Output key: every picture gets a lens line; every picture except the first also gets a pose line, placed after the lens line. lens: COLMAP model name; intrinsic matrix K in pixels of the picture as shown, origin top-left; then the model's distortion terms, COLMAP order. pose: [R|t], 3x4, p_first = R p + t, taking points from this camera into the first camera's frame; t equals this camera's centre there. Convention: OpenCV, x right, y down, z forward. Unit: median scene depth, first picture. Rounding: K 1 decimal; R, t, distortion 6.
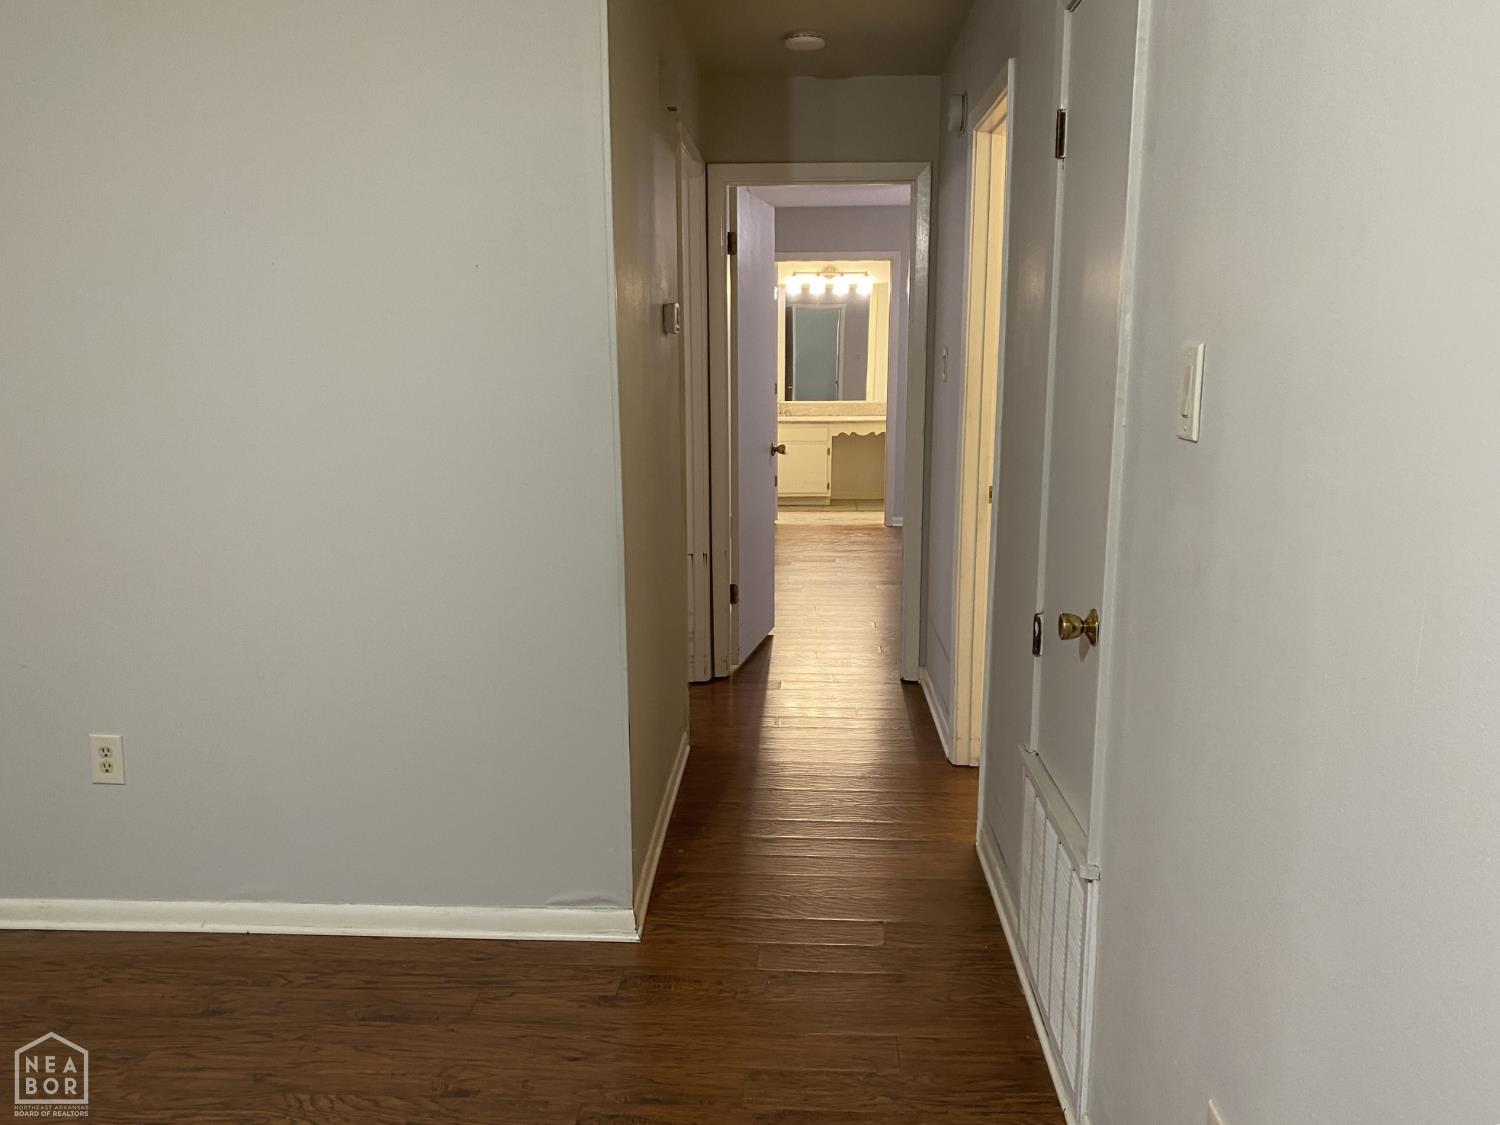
lens RADIAL K [[1176.2, 0, 750.0], [0, 1176.2, 562.5], [0, 0, 1]] dist [-0.003485, -0.001193]
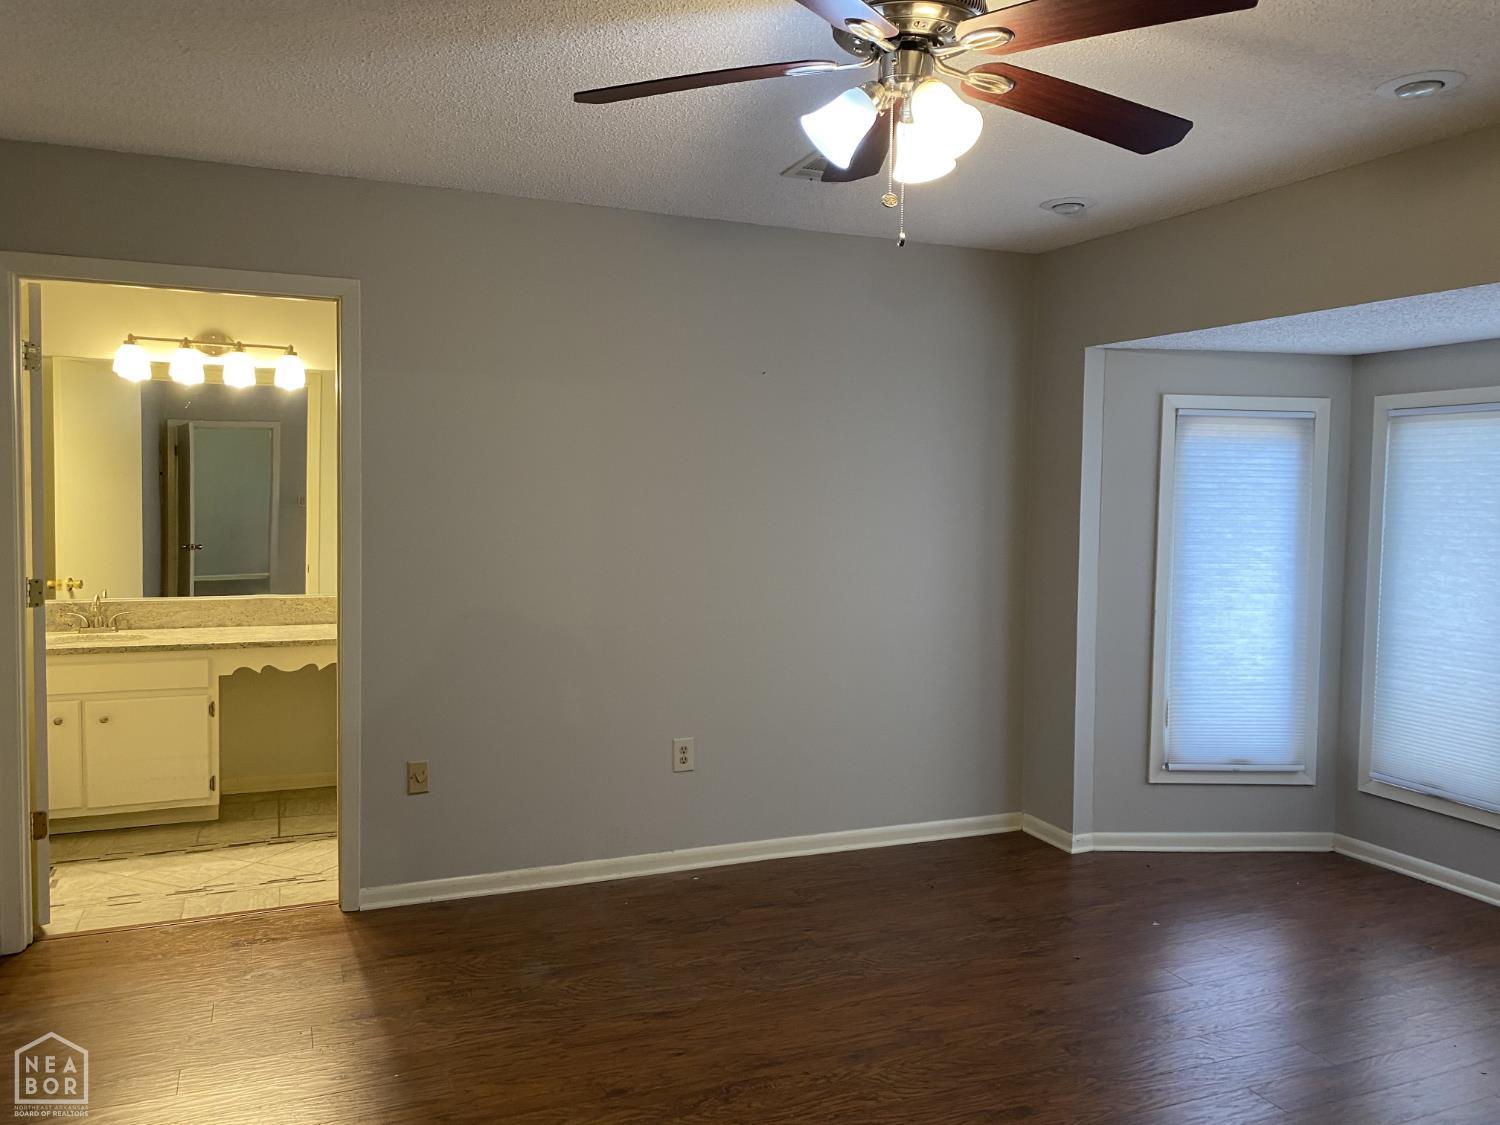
lens RADIAL K [[1176.2, 0, 750.0], [0, 1176.2, 562.5], [0, 0, 1]] dist [-0.003485, -0.001193]
pose [[0.899055, -0.004550, 0.437811, 0.054834], [0.073665, 0.987263, -0.141013, -0.070300], [-0.431594, 0.159030, 0.887939, 0.484750]]
